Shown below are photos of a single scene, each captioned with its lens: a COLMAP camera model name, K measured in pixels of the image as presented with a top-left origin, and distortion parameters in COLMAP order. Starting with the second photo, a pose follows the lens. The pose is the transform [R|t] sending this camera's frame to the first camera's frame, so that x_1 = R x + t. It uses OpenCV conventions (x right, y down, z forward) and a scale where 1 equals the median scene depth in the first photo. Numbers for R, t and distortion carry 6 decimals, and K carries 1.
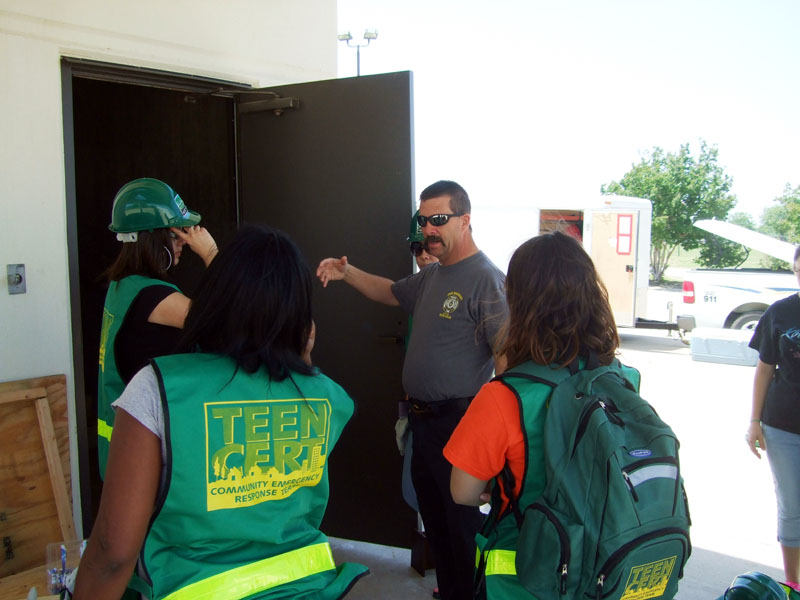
lens RADIAL K [[894.9, 0, 400.0], [0, 894.9, 300.0], [0, 0, 1]] dist [-0.004171, 0.024719]
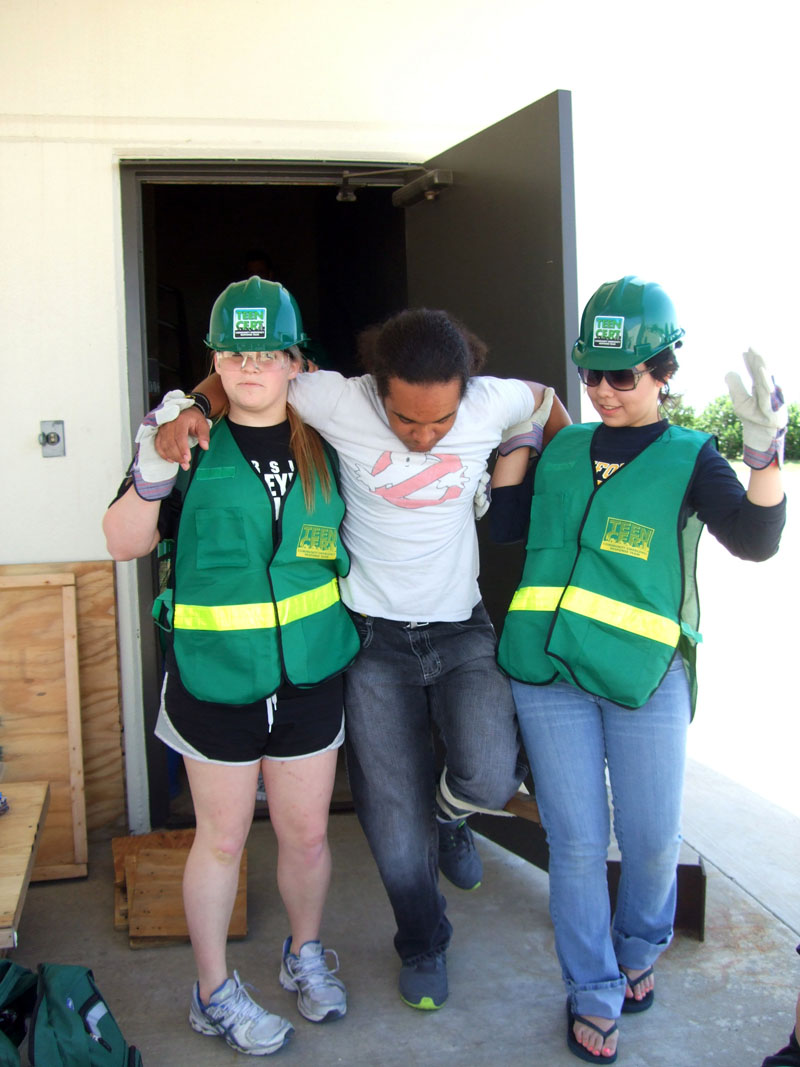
lens RADIAL K [[1193.6, 0, 399.7], [0, 1193.6, 509.7], [0, 0, 1]] dist [-0.004171, 0.024719]
pose [[0.771029, 0.018753, -0.636524, 0.512236], [-0.024815, 0.999692, -0.000606, 0.034328], [0.636316, 0.016262, 0.771257, 0.357817]]
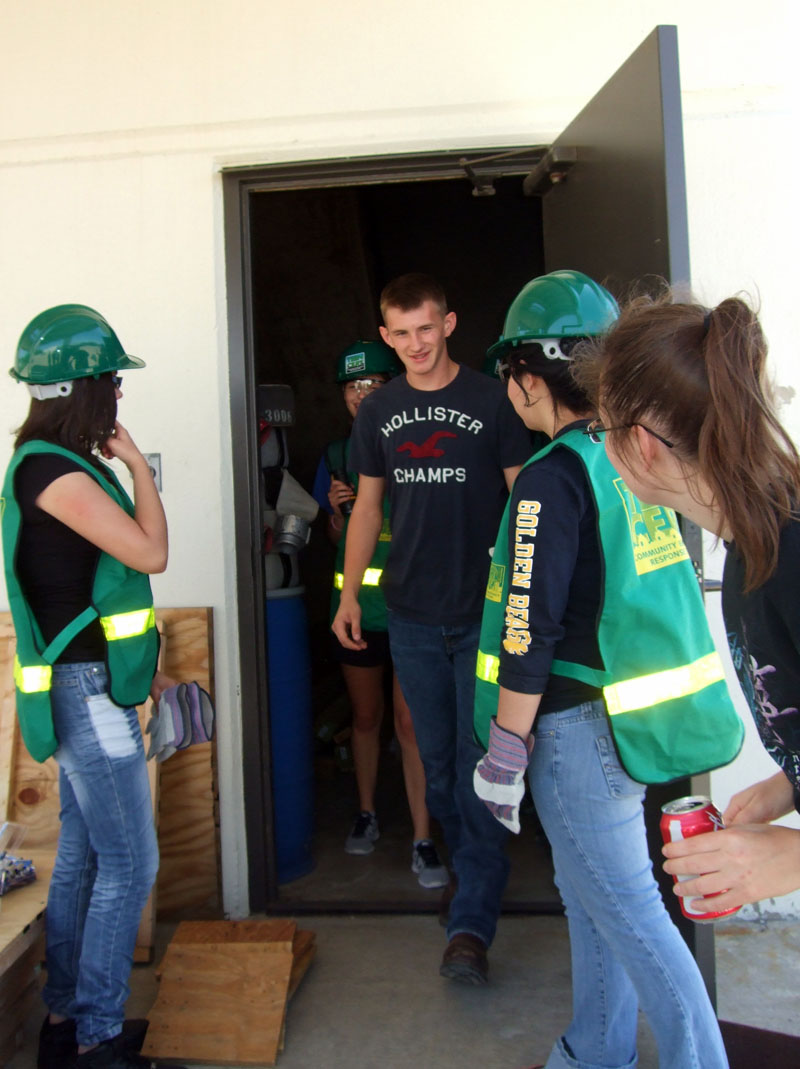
lens RADIAL K [[1187.7, 0, 399.7], [0, 1187.7, 476.8], [0, 0, 1]] dist [-0.013935, -0.012546]
pose [[0.532467, -0.018032, -0.846259, 0.530136], [-0.033504, 0.998541, -0.042358, 0.015095], [0.845788, 0.050908, 0.531086, 0.643791]]
